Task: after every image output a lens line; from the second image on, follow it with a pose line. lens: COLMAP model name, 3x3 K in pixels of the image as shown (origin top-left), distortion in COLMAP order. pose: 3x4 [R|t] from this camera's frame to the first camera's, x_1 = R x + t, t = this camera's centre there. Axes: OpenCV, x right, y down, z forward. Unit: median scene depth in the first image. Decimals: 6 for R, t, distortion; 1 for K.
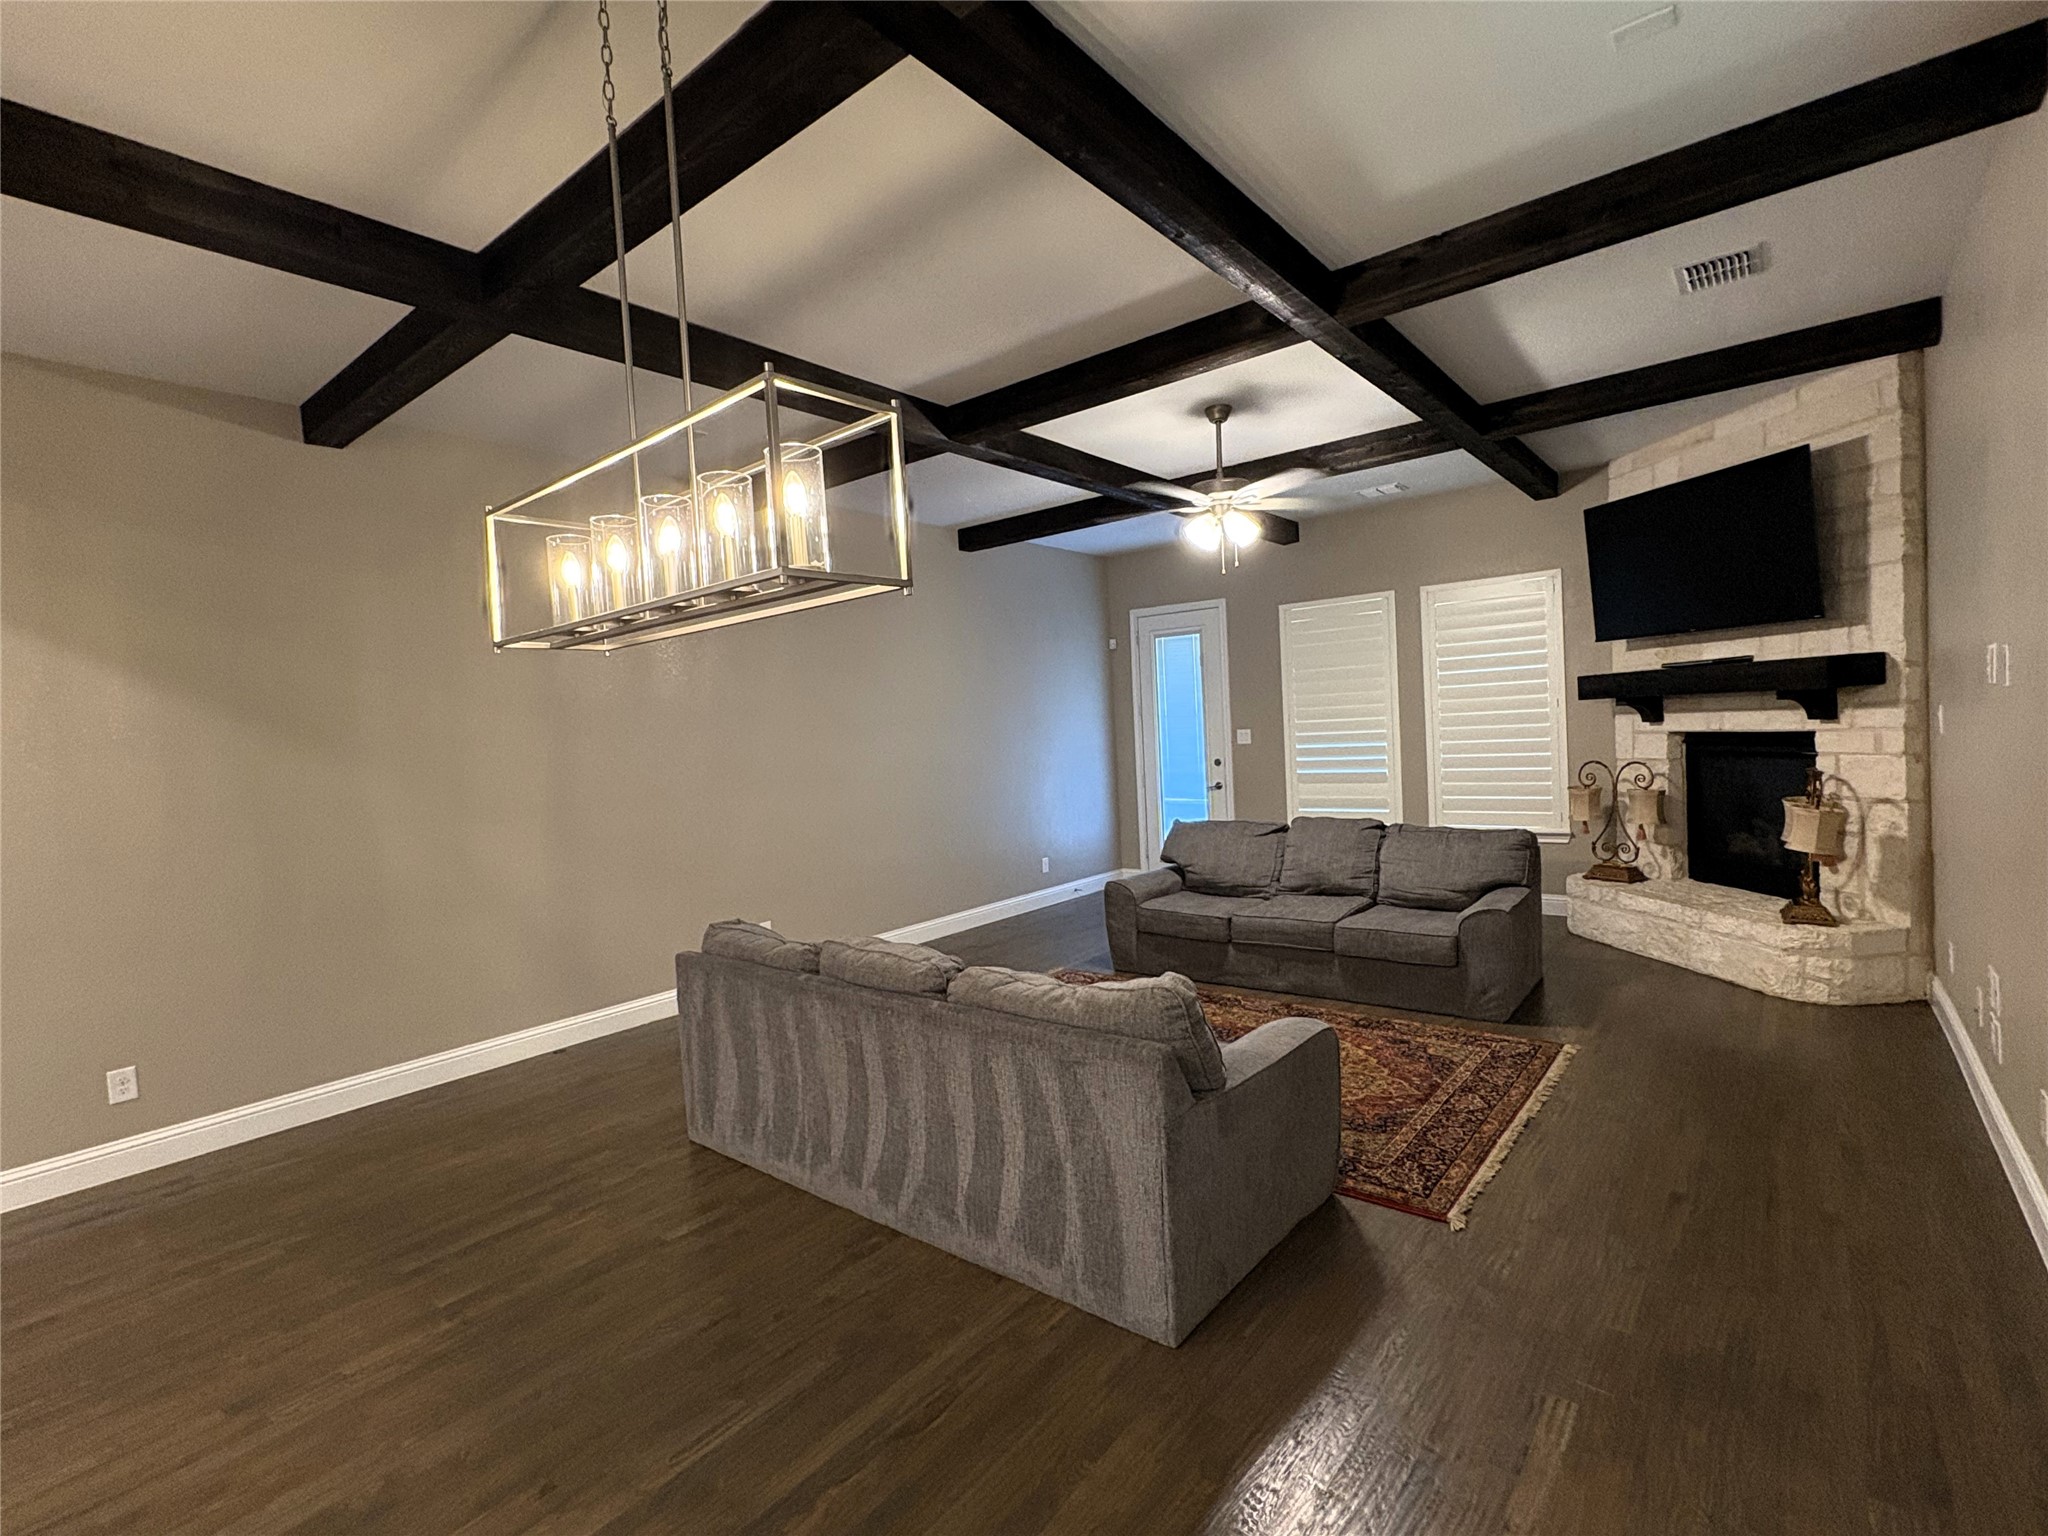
lens RADIAL K [[952.6, 0, 1018.8], [0, 952.6, 776.1], [0, 0, 1]] dist [0.000238, -0.000012]
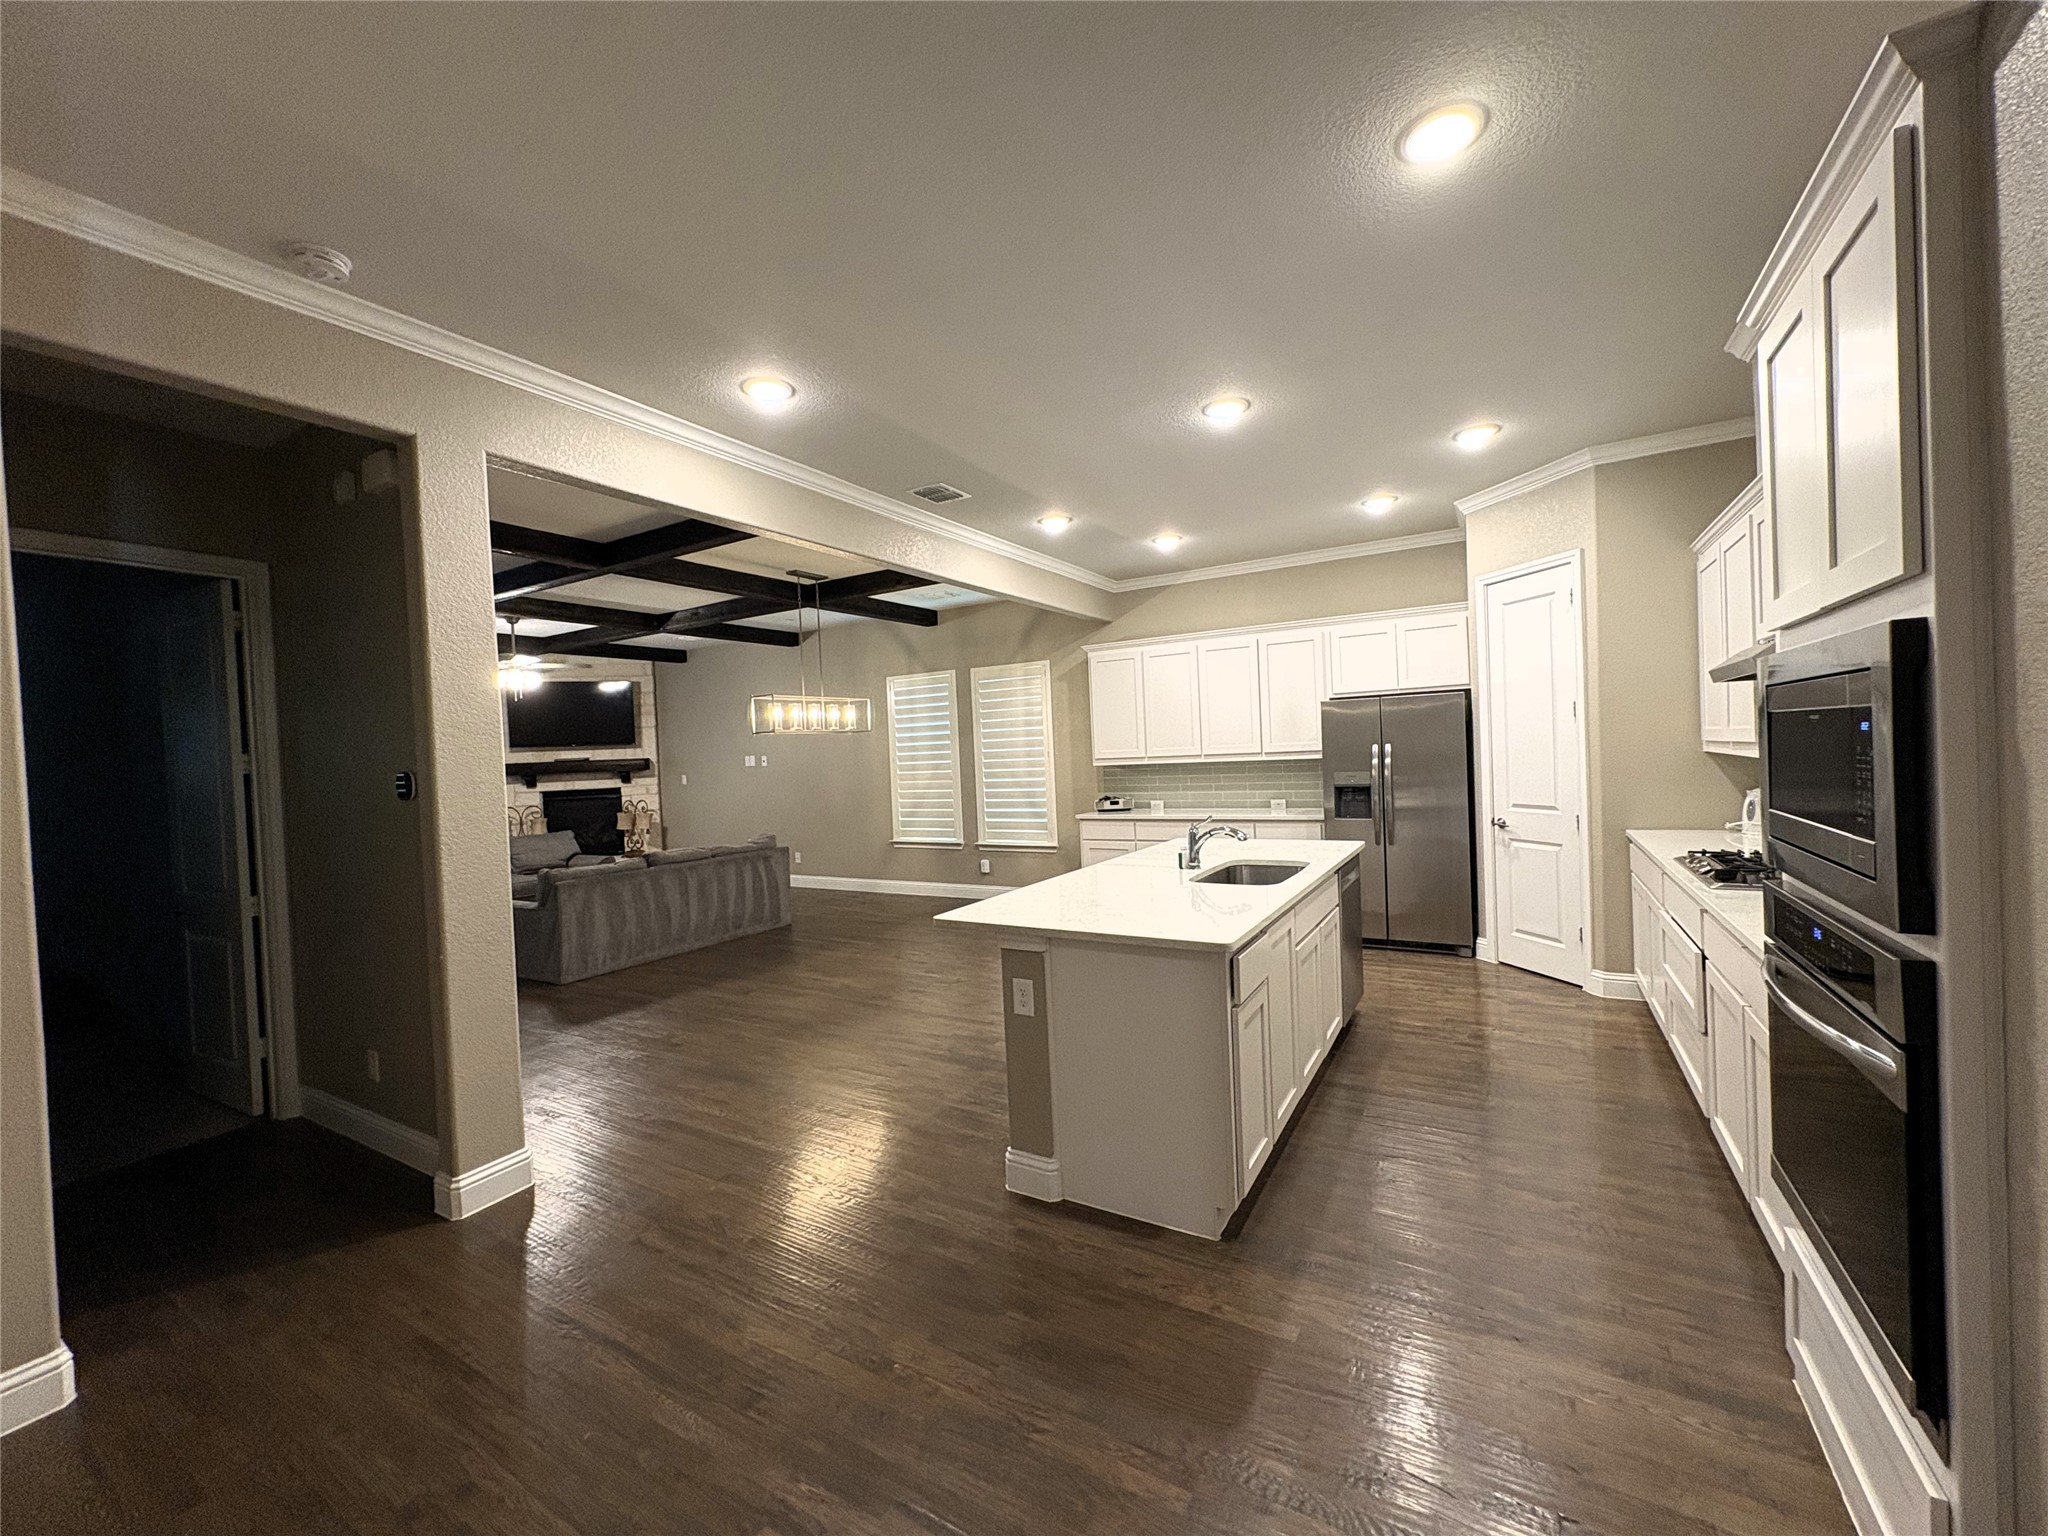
lens RADIAL K [[817.5, 0, 1024.6], [0, 817.5, 764.5], [0, 0, 1]] dist [0.000360, -0.000370]
pose [[-0.140484, 0.046350, 0.988997, -1.579383], [0.105097, 0.993958, -0.031654, 0.079193], [-0.984489, 0.099494, -0.144506, 0.238637]]
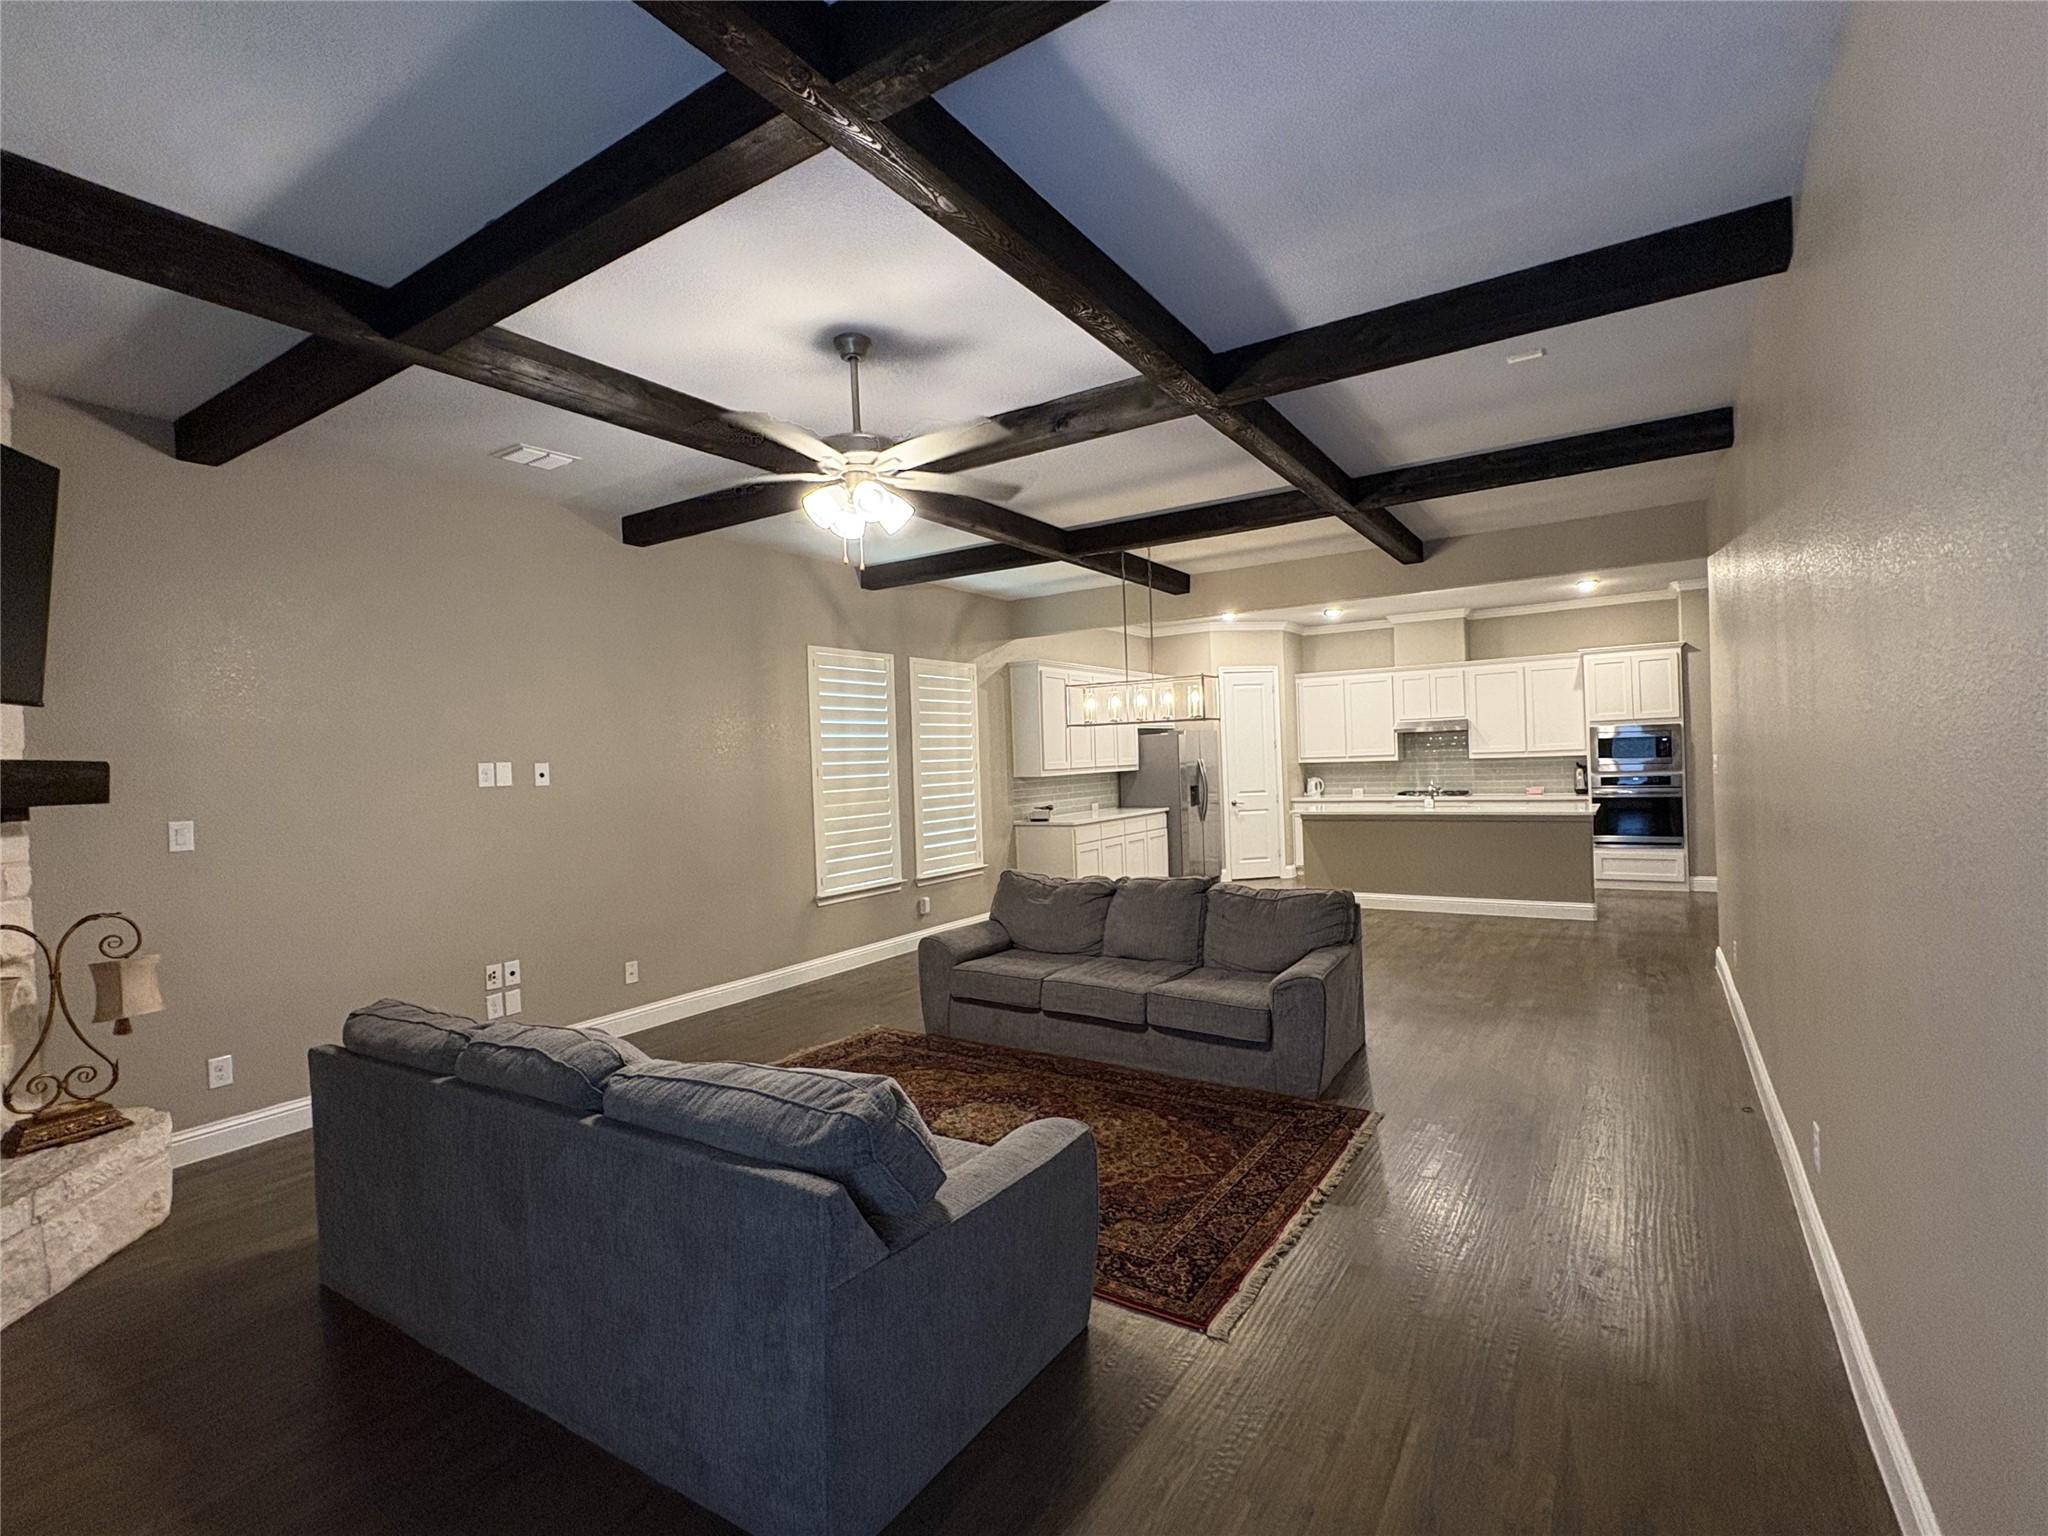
lens RADIAL K [[952.6, 0, 1026.6], [0, 952.6, 764.1], [0, 0, 1]] dist [0.000238, -0.000012]
pose [[-0.989944, 0.092065, -0.107405, 0.174489], [0.085407, 0.994221, 0.065036, -0.102352], [0.112771, 0.055209, -0.992086, 1.732527]]
